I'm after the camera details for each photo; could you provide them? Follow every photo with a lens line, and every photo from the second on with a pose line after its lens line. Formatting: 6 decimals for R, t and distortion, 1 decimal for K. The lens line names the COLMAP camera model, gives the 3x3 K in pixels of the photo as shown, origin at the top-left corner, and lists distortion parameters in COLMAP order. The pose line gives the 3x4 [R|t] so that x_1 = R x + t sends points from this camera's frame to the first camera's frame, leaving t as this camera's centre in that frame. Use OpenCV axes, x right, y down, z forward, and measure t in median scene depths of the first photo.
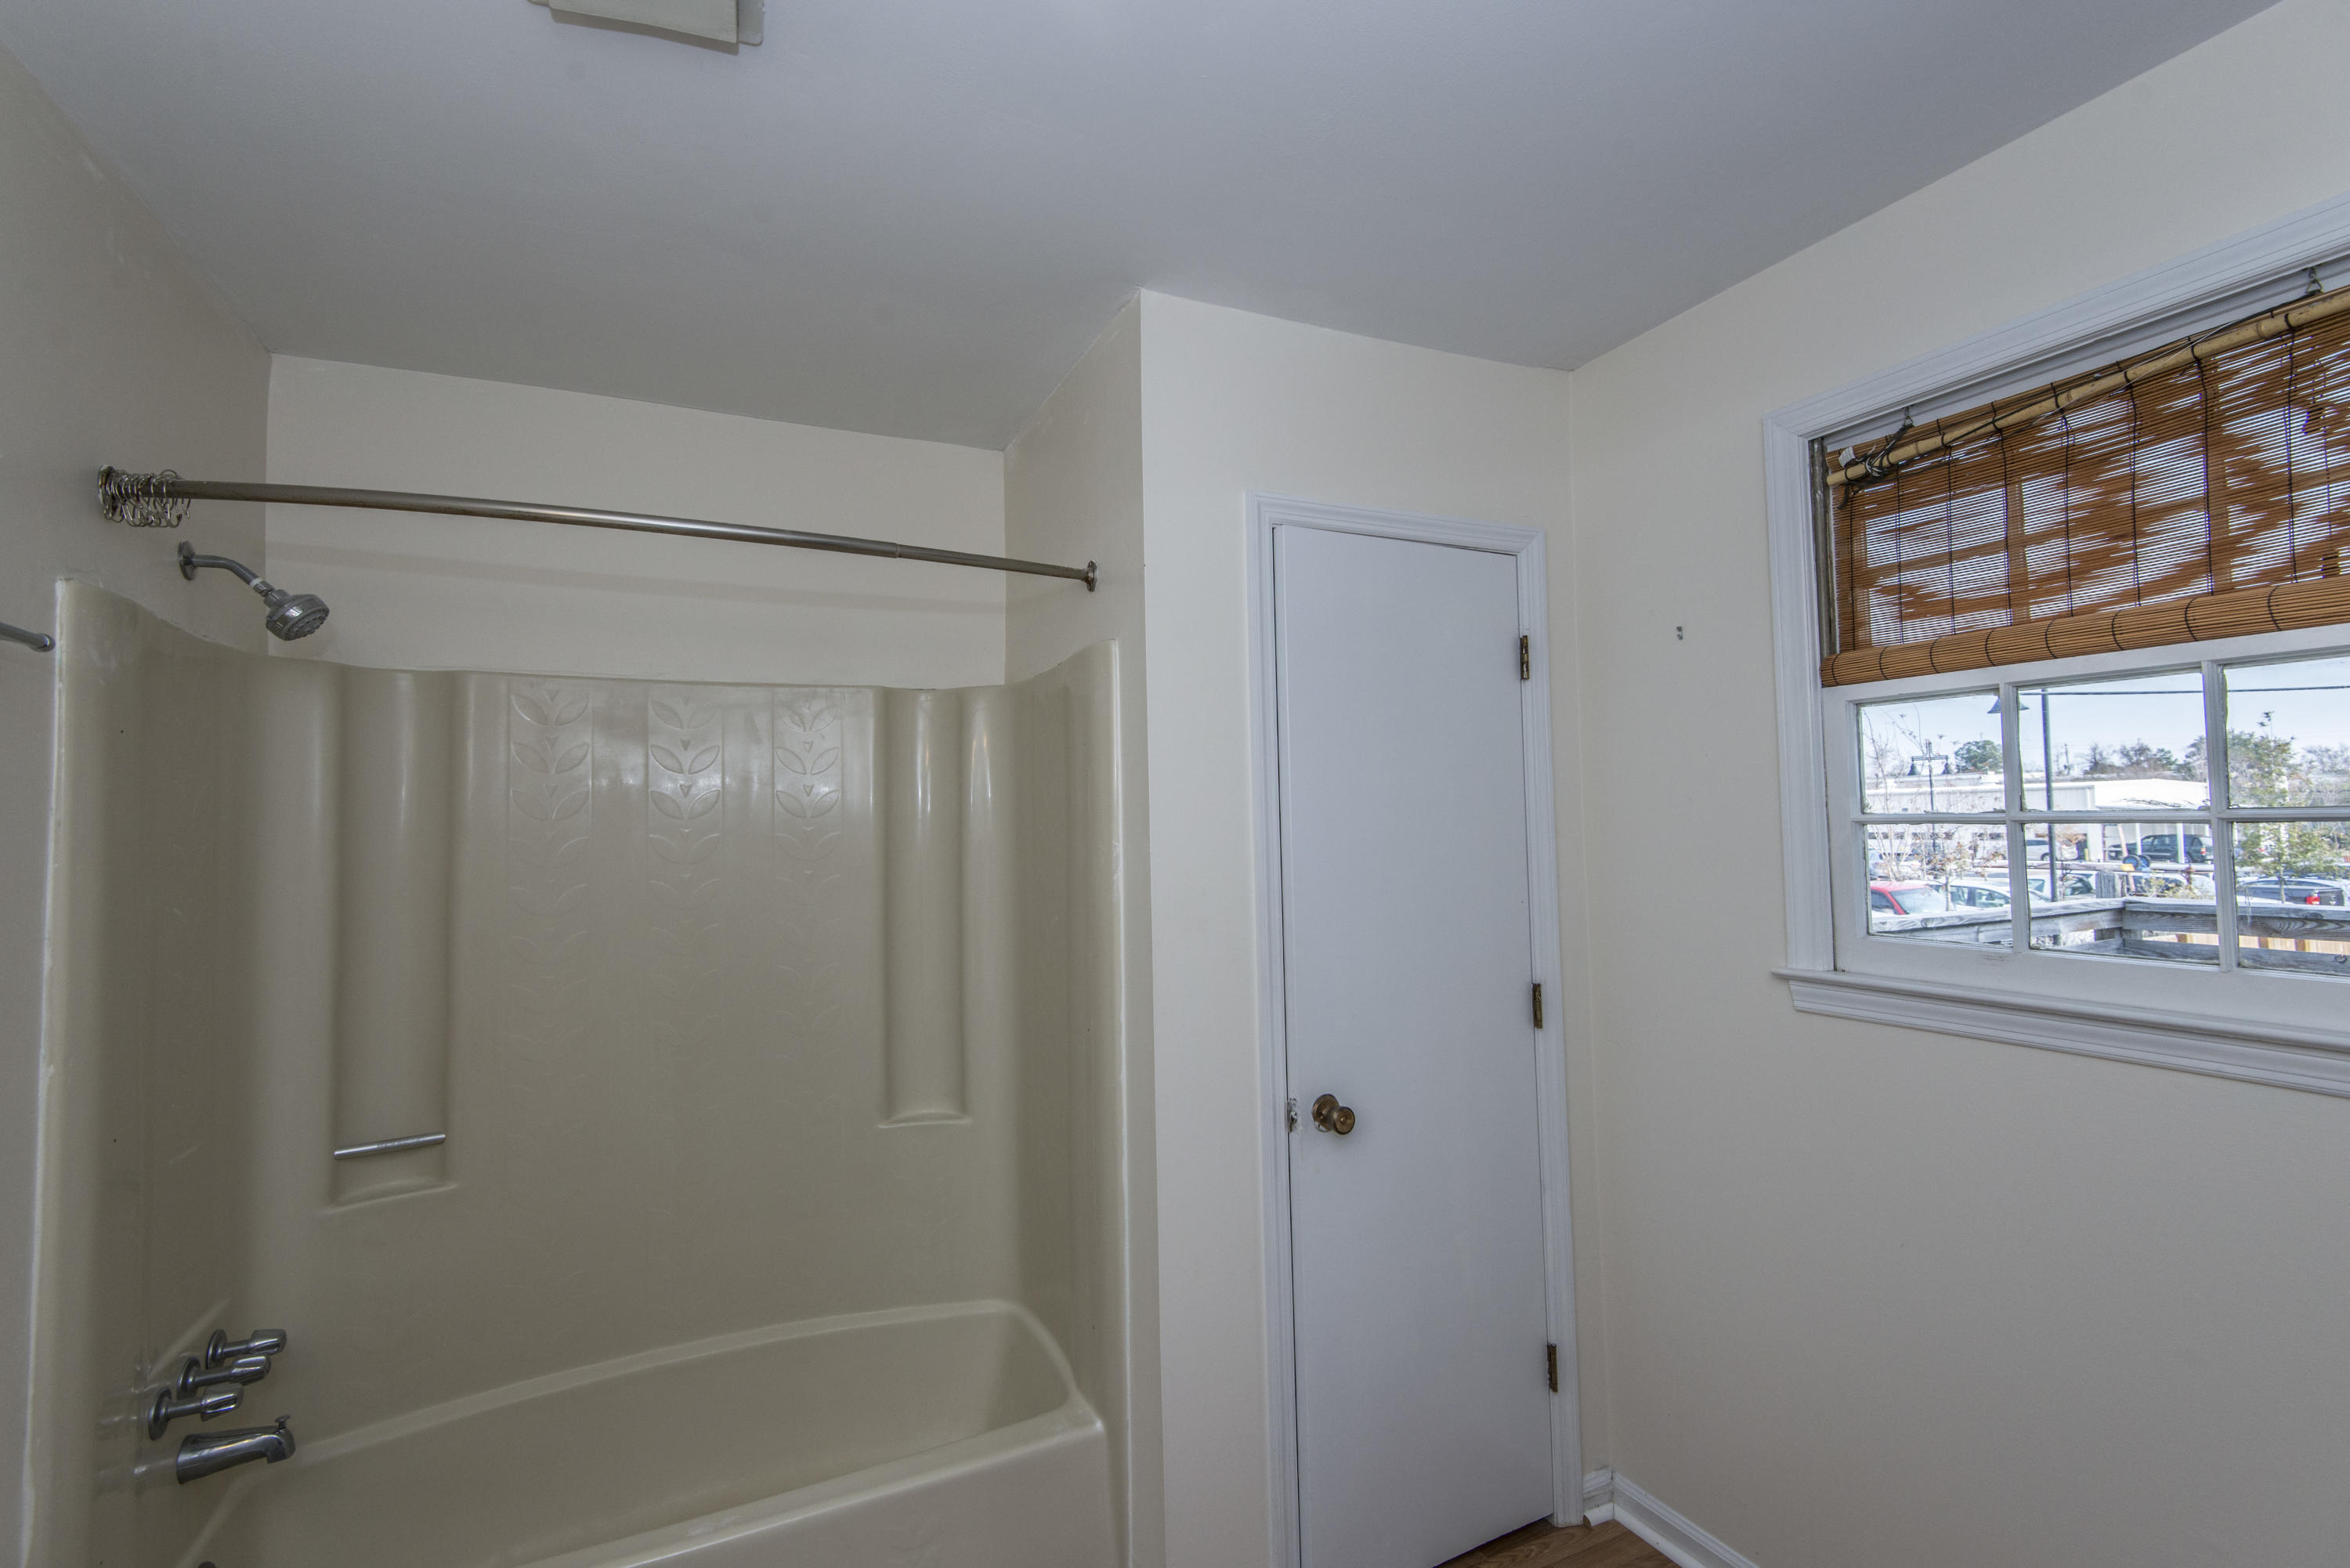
lens RADIAL K [[1059.4, 0, 1183.1], [0, 1059.4, 777.2], [0, 0, 1]] dist [0.028580, -0.013684]
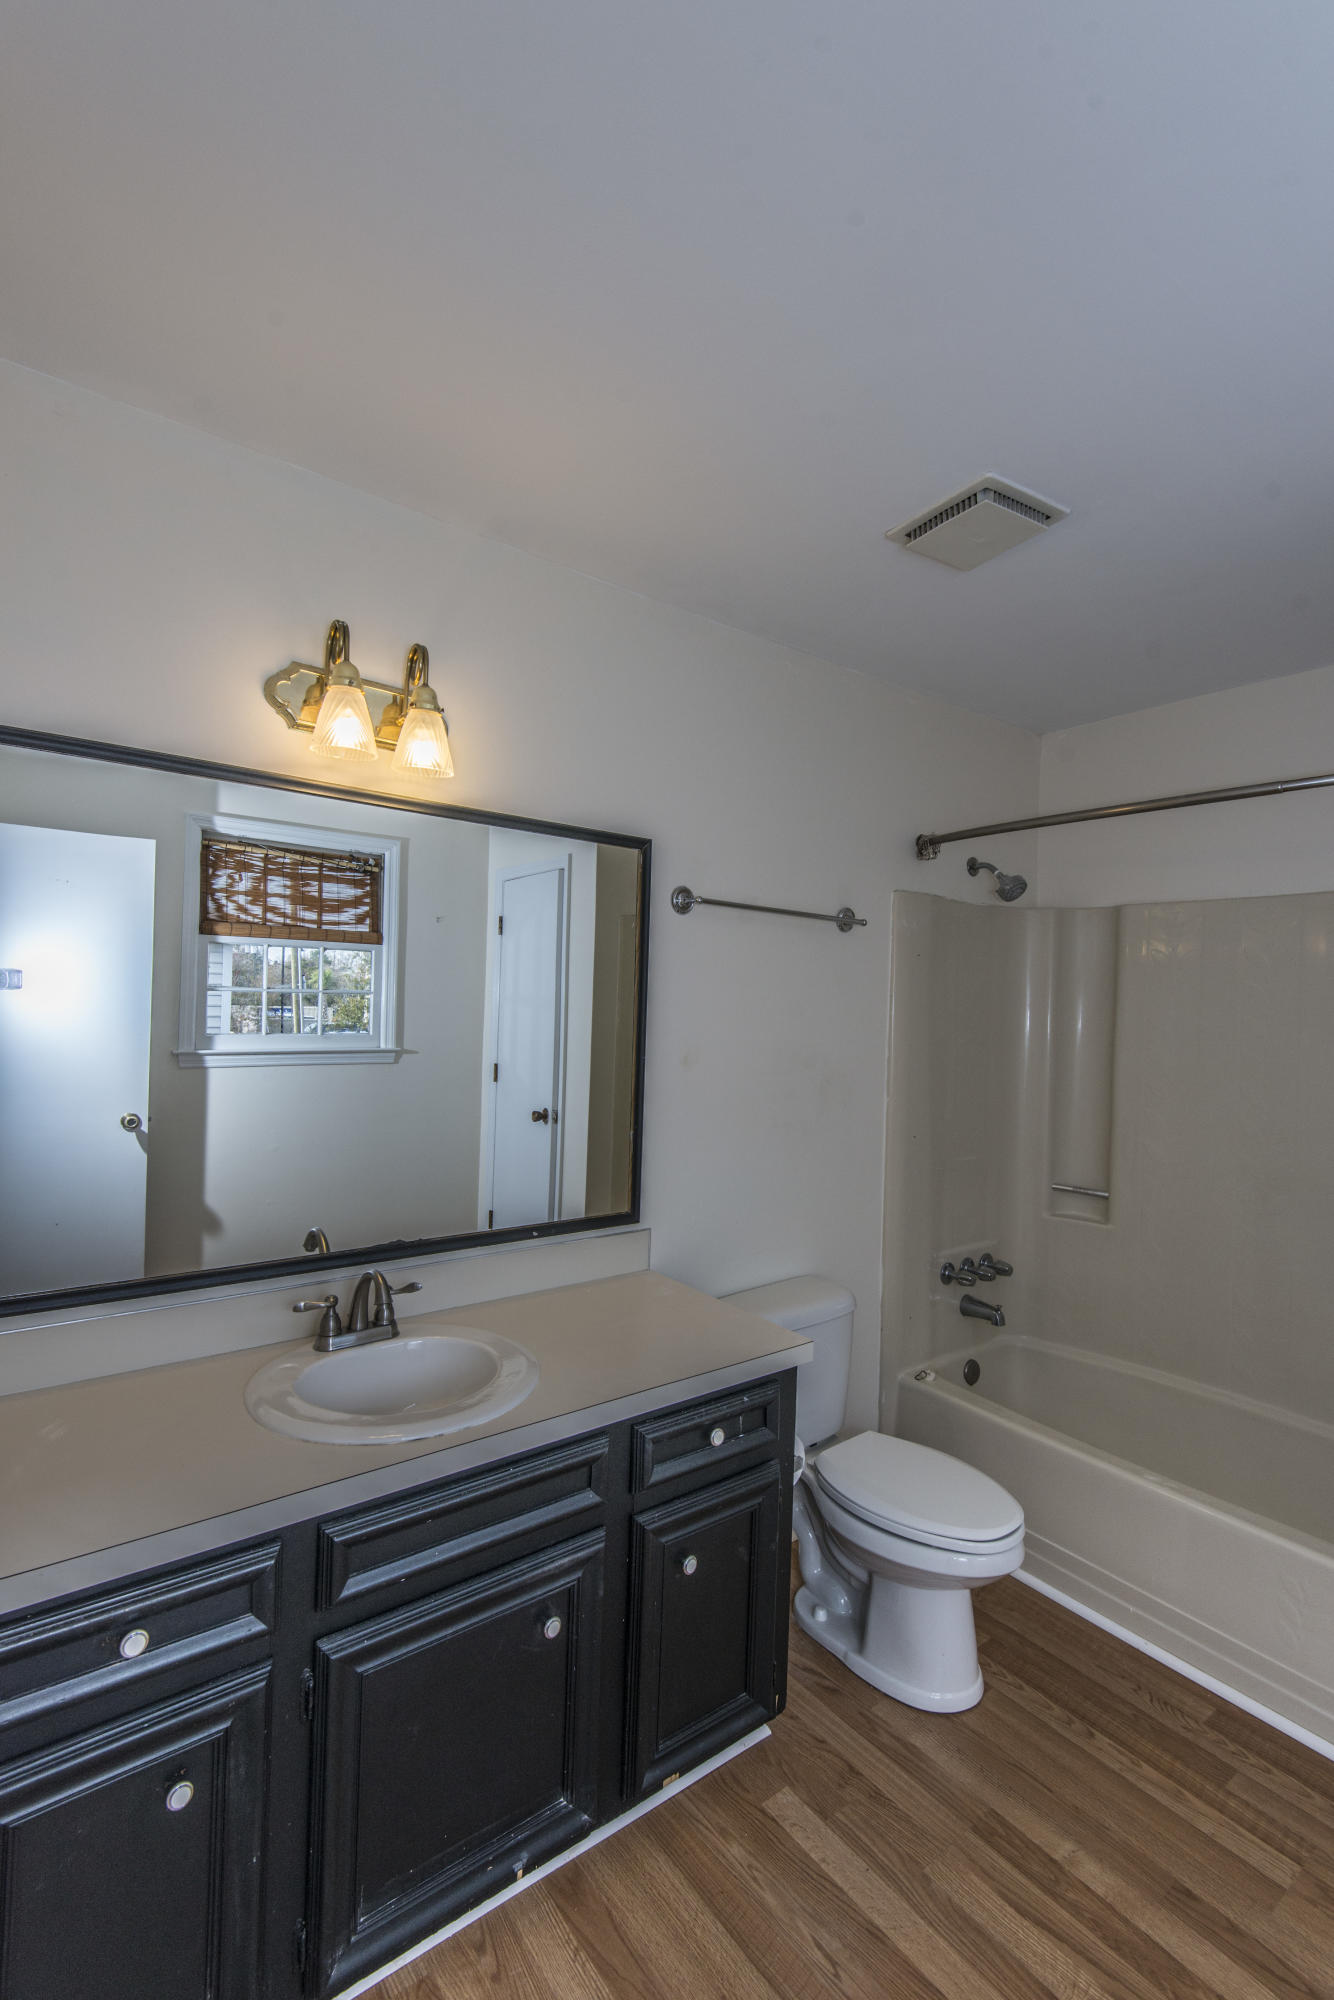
lens RADIAL K [[901.6, 0, 671.7], [0, 901.6, 996.8], [0, 0, 1]] dist [0.028580, -0.013684]
pose [[0.195928, 0.023822, -0.980329, 0.560901], [0.018643, 0.999434, 0.028013, -0.014399], [0.980441, -0.023765, 0.195373, 0.098292]]
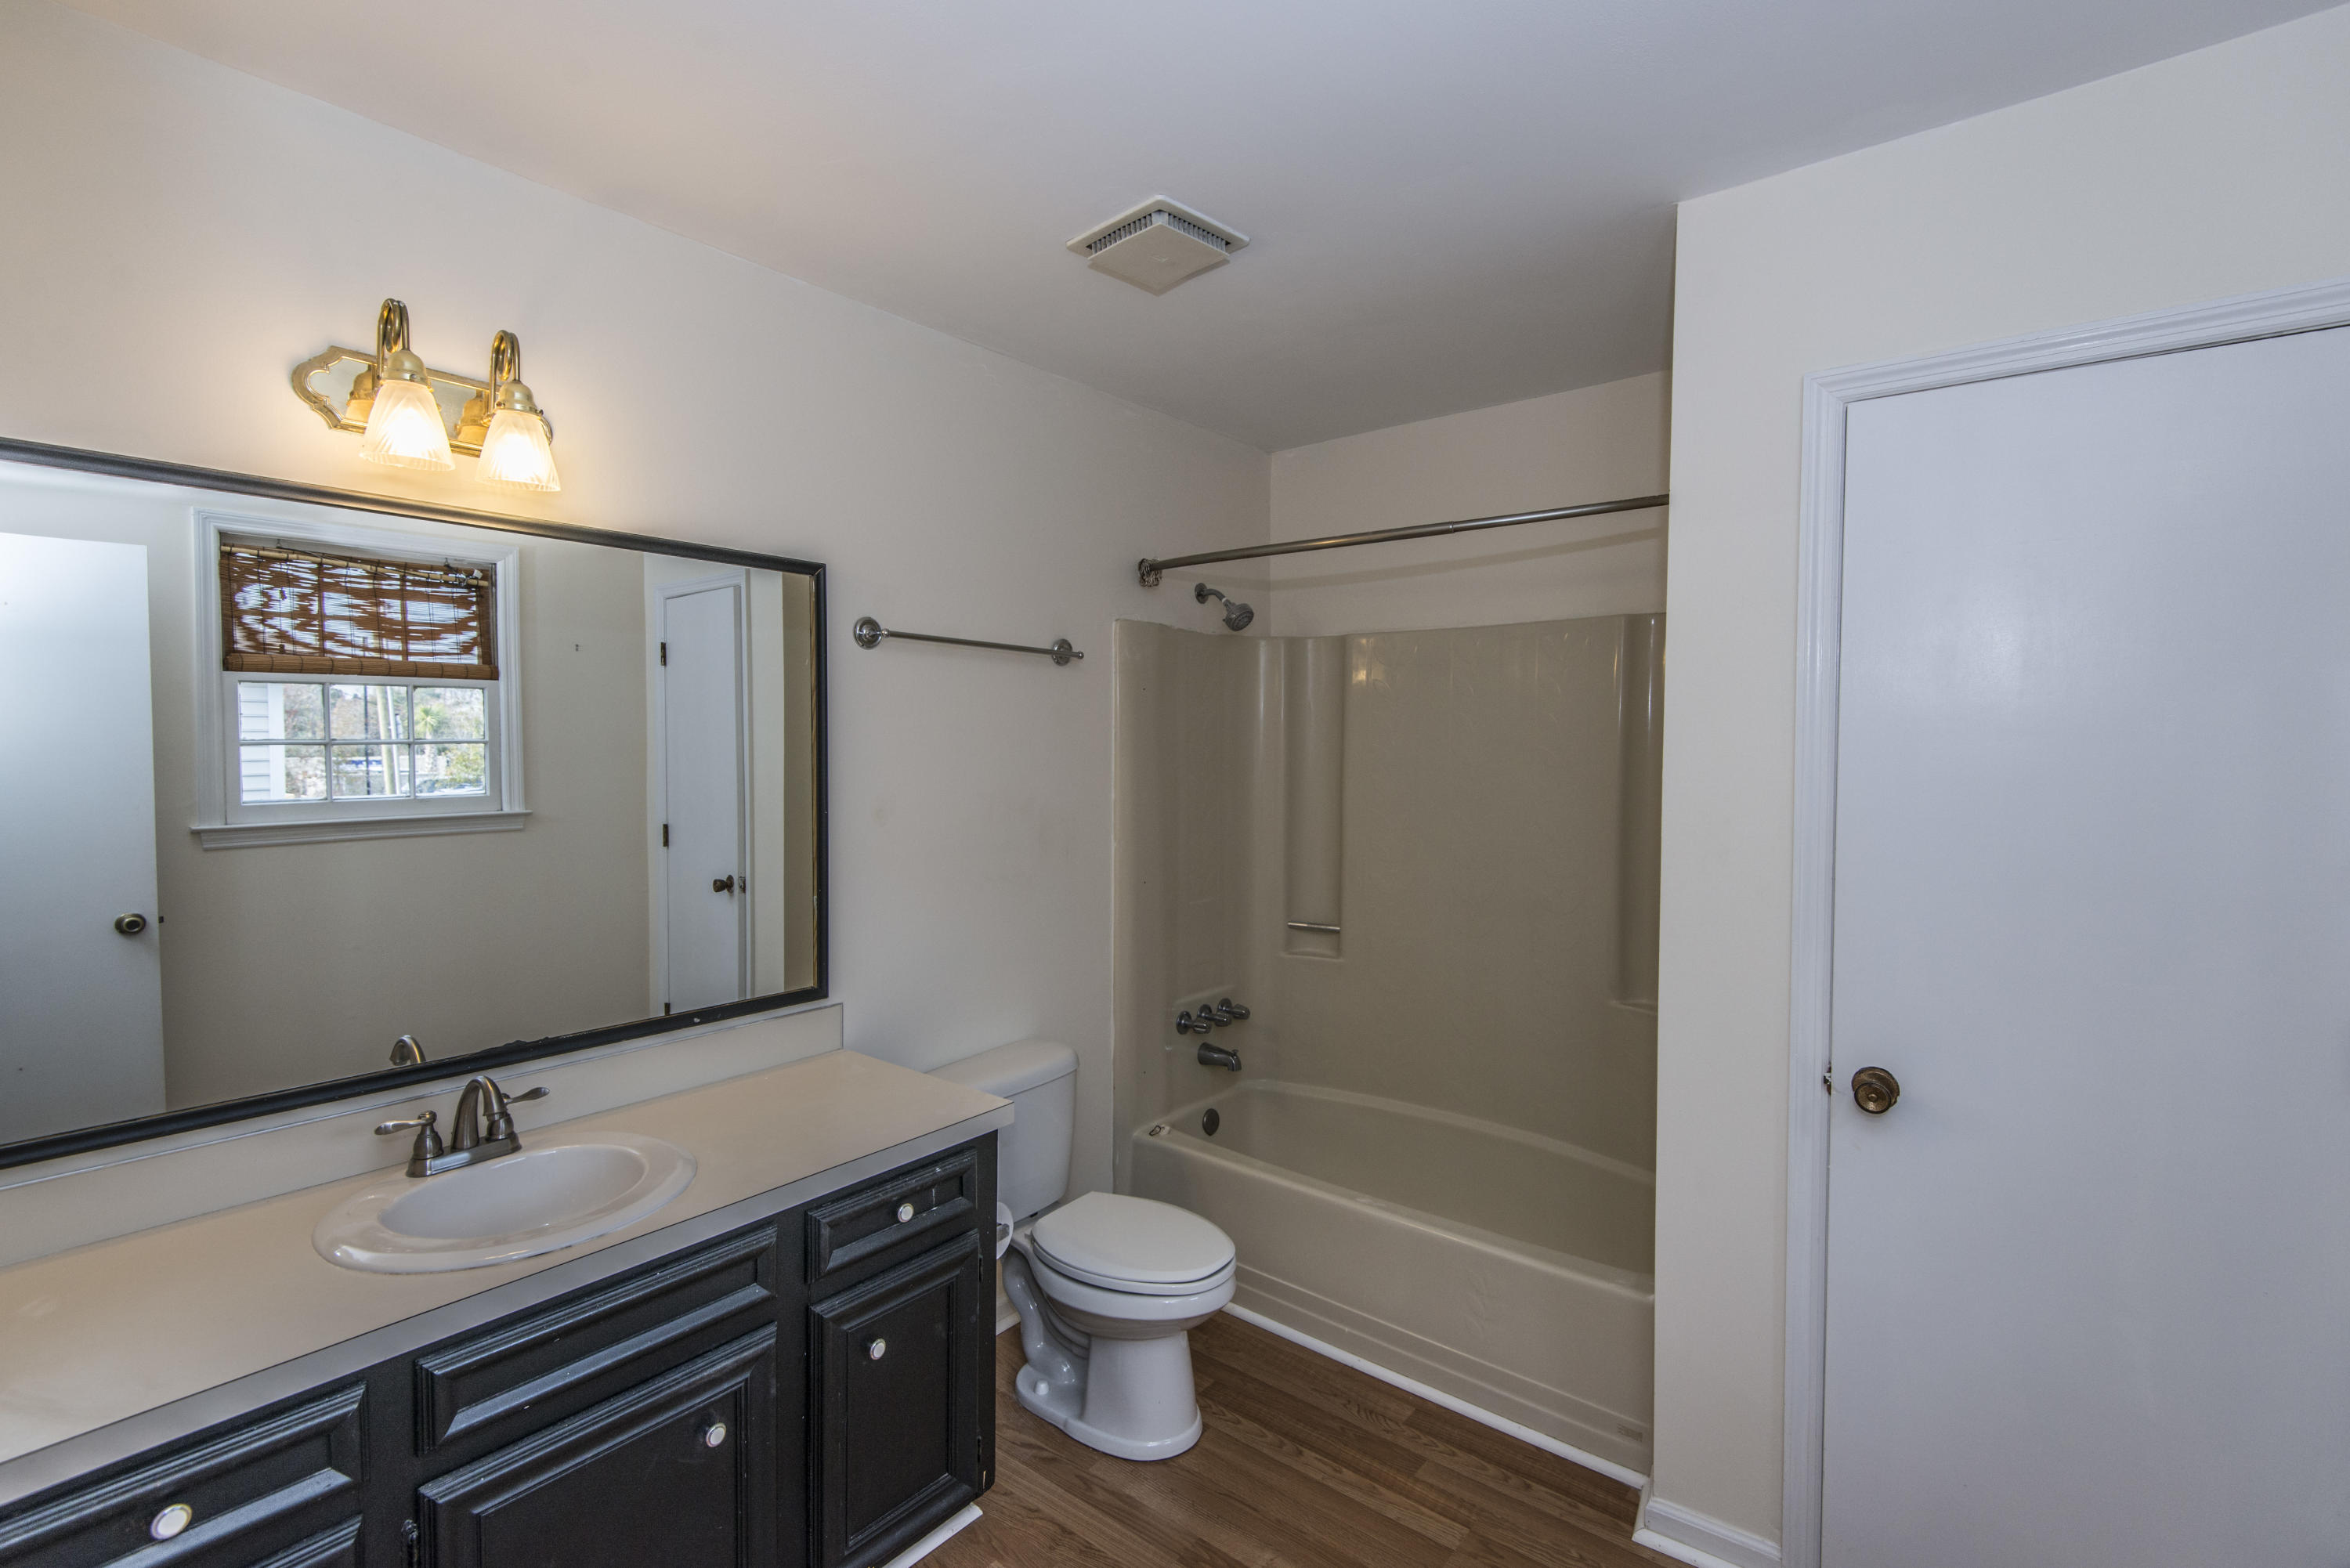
lens RADIAL K [[1059.4, 0, 1174.9], [0, 1059.4, 771.0], [0, 0, 1]] dist [0.028580, -0.013684]
pose [[0.423909, 0.052797, -0.904165, 0.670685], [0.034261, 0.996650, 0.074261, -0.026648], [0.905057, -0.062457, 0.420680, 0.138998]]
